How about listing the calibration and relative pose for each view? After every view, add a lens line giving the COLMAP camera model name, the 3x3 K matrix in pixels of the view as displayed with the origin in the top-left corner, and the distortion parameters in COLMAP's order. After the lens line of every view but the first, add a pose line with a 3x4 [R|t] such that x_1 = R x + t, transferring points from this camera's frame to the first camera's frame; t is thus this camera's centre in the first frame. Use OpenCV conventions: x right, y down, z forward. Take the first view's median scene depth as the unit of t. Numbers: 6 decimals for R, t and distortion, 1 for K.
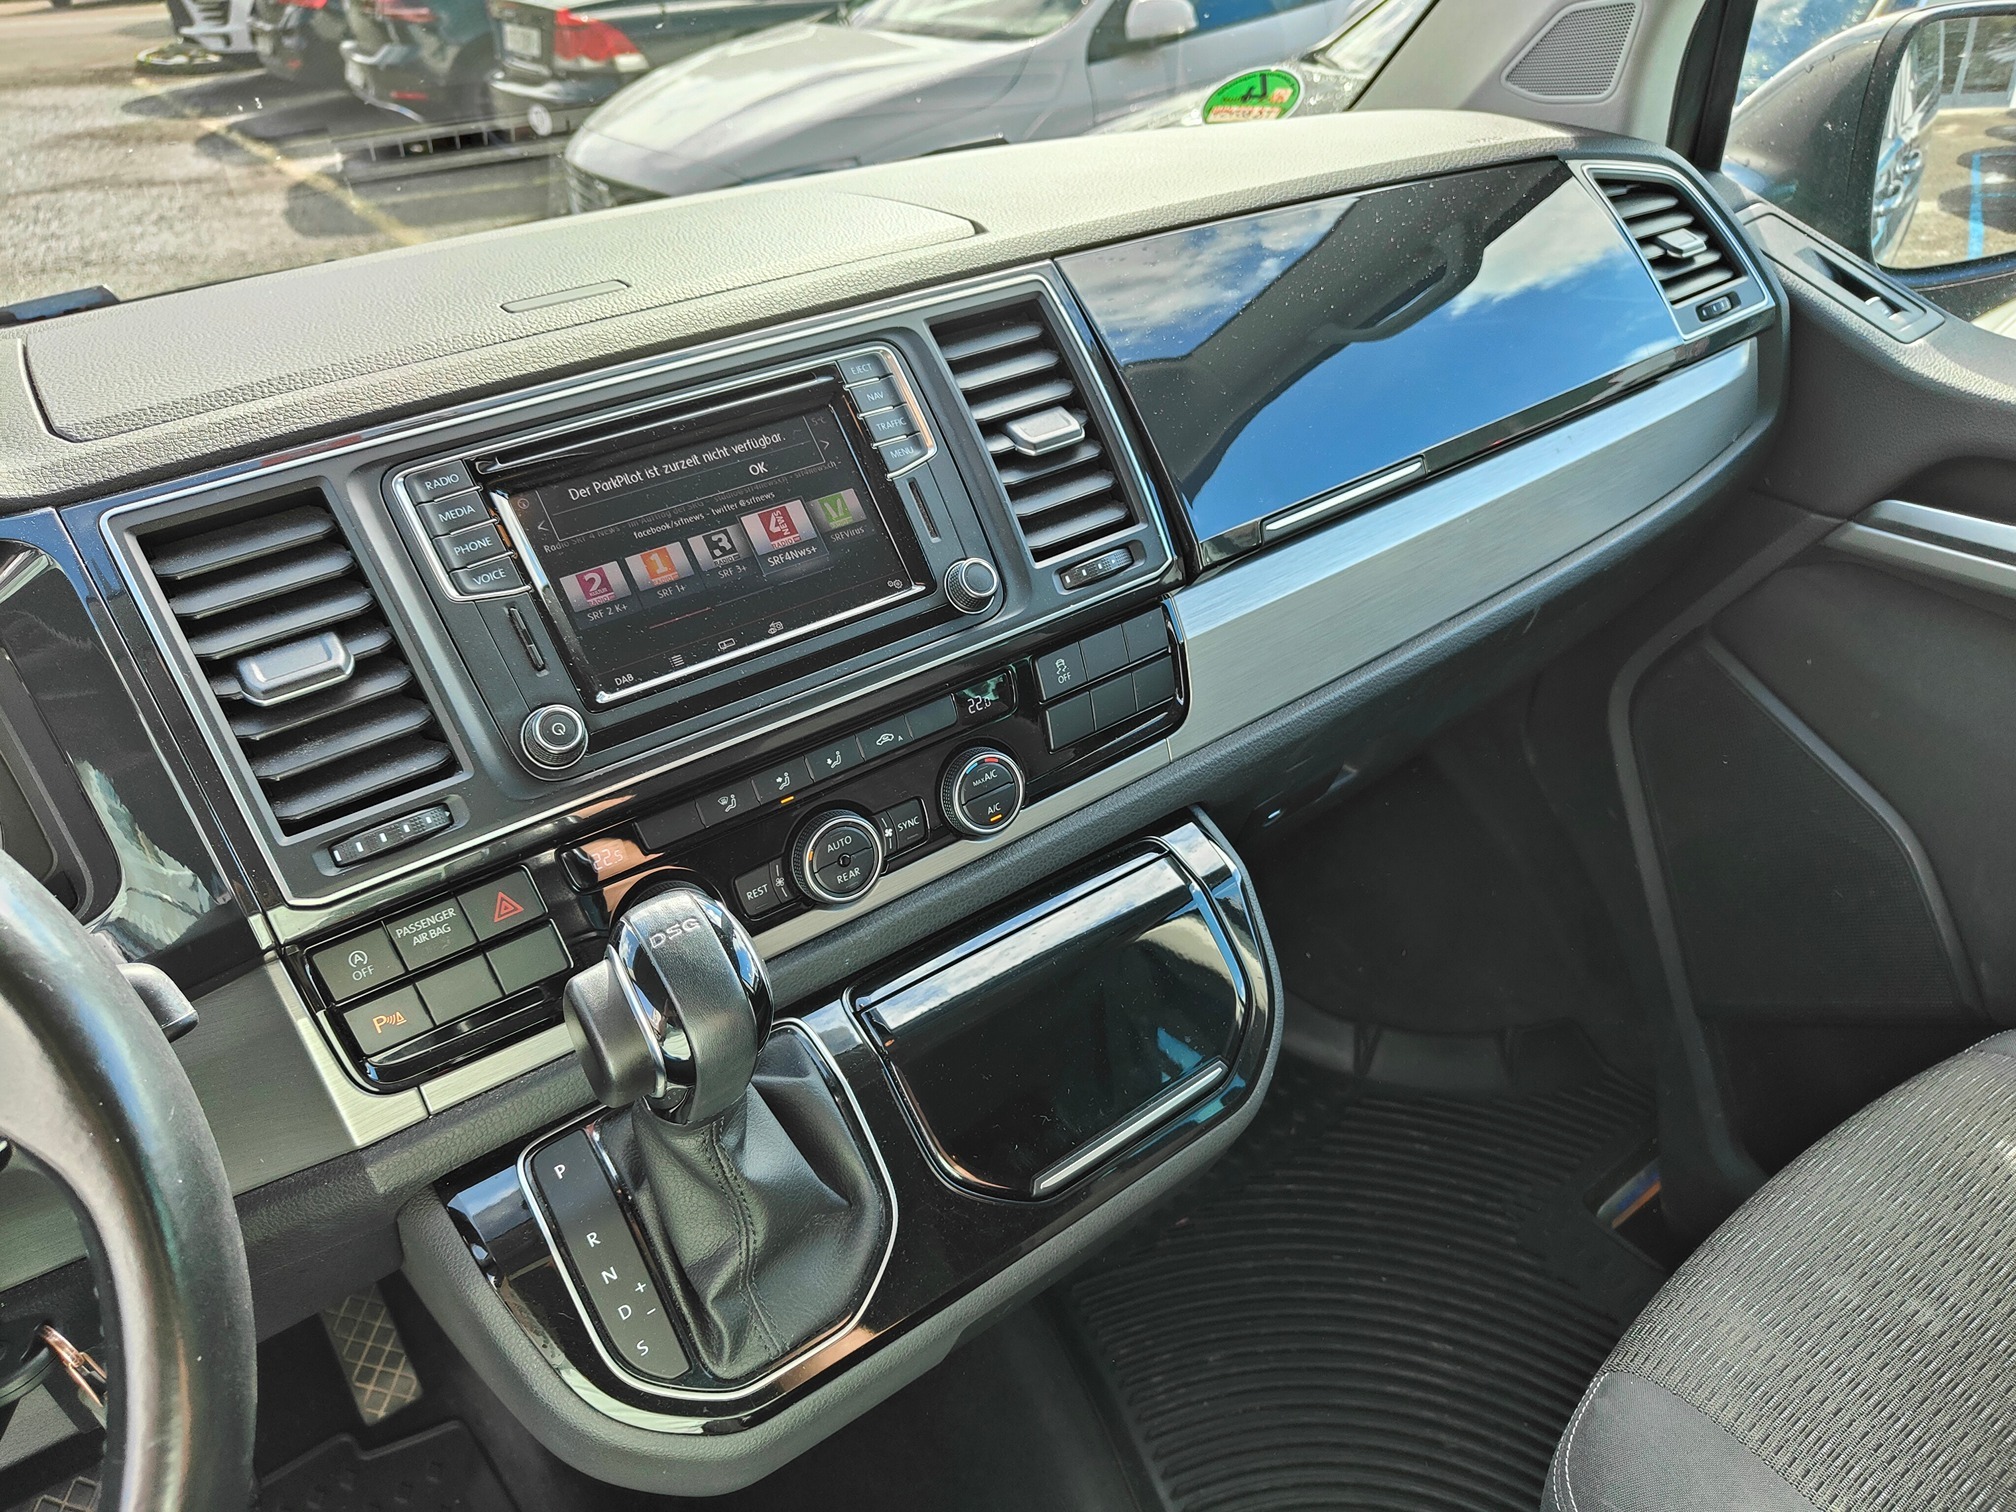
lens RADIAL K [[1399.4, 0, 977.1], [0, 1399.4, 784.4], [0, 0, 1]] dist [-0.004003, -0.003190]
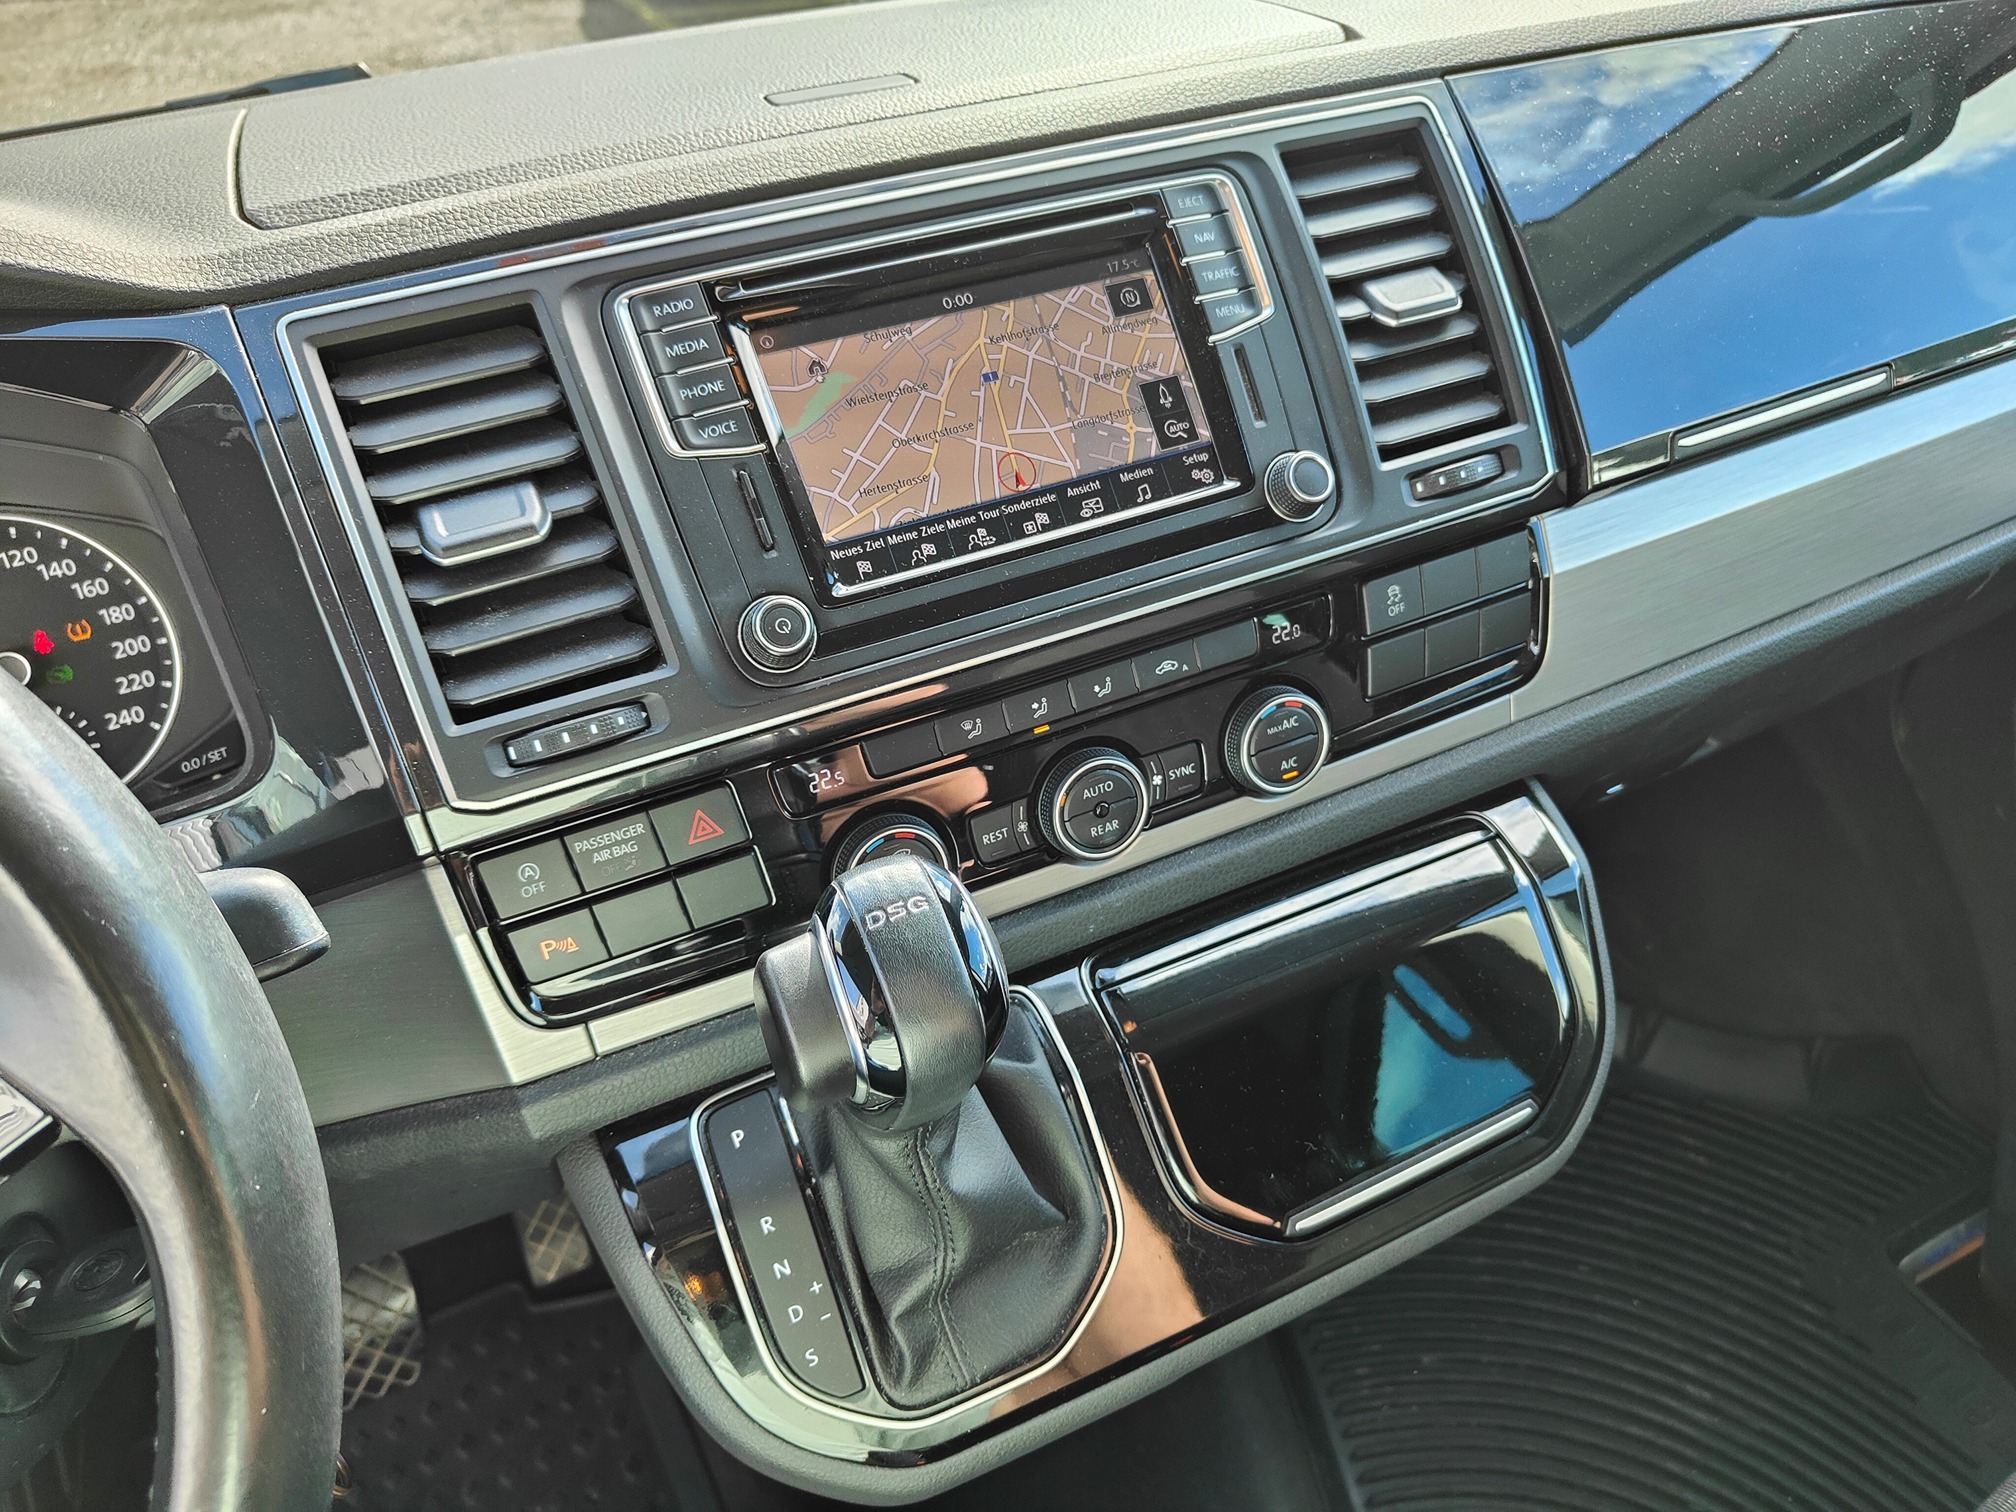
lens RADIAL K [[1399.4, 0, 998.0], [0, 1399.4, 753.8], [0, 0, 1]] dist [-0.004003, -0.003190]
pose [[0.984132, 0.114819, -0.135283, -0.047445], [-0.103947, 0.990954, 0.084882, -0.040958], [0.143805, -0.069473, 0.987164, 0.175216]]
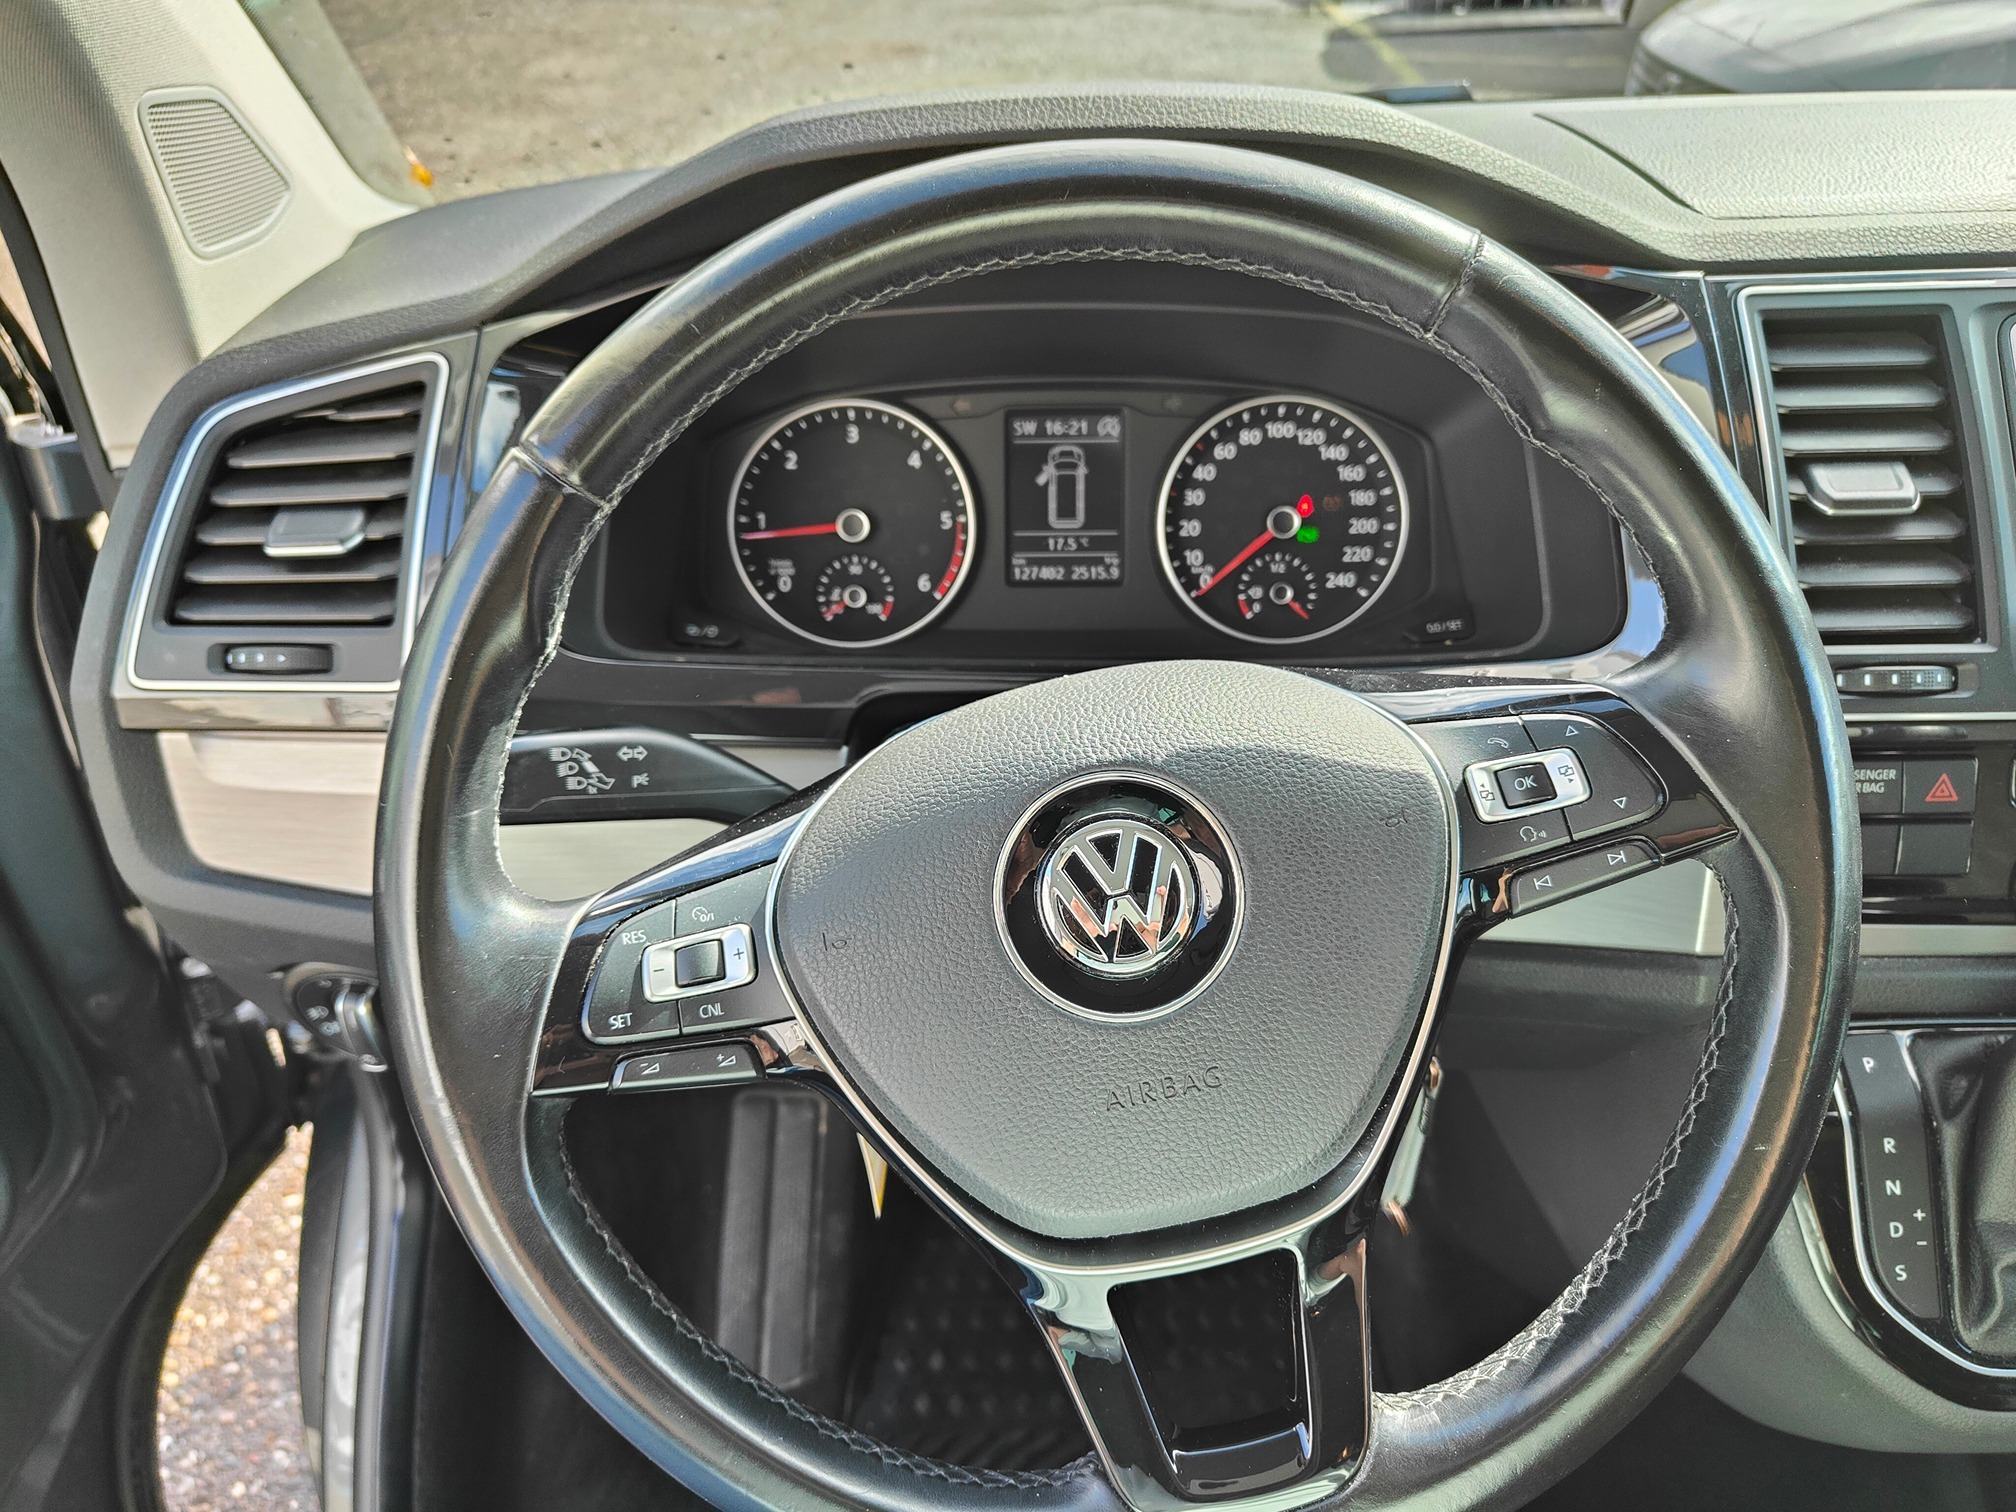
lens RADIAL K [[1399.4, 0, 979.8], [0, 1399.4, 762.7], [0, 0, 1]] dist [-0.004003, -0.003190]
pose [[0.815941, 0.372851, -0.441840, -0.404910], [-0.345687, 0.927224, 0.144071, 0.141134], [0.463401, 0.035185, 0.885450, -0.127505]]
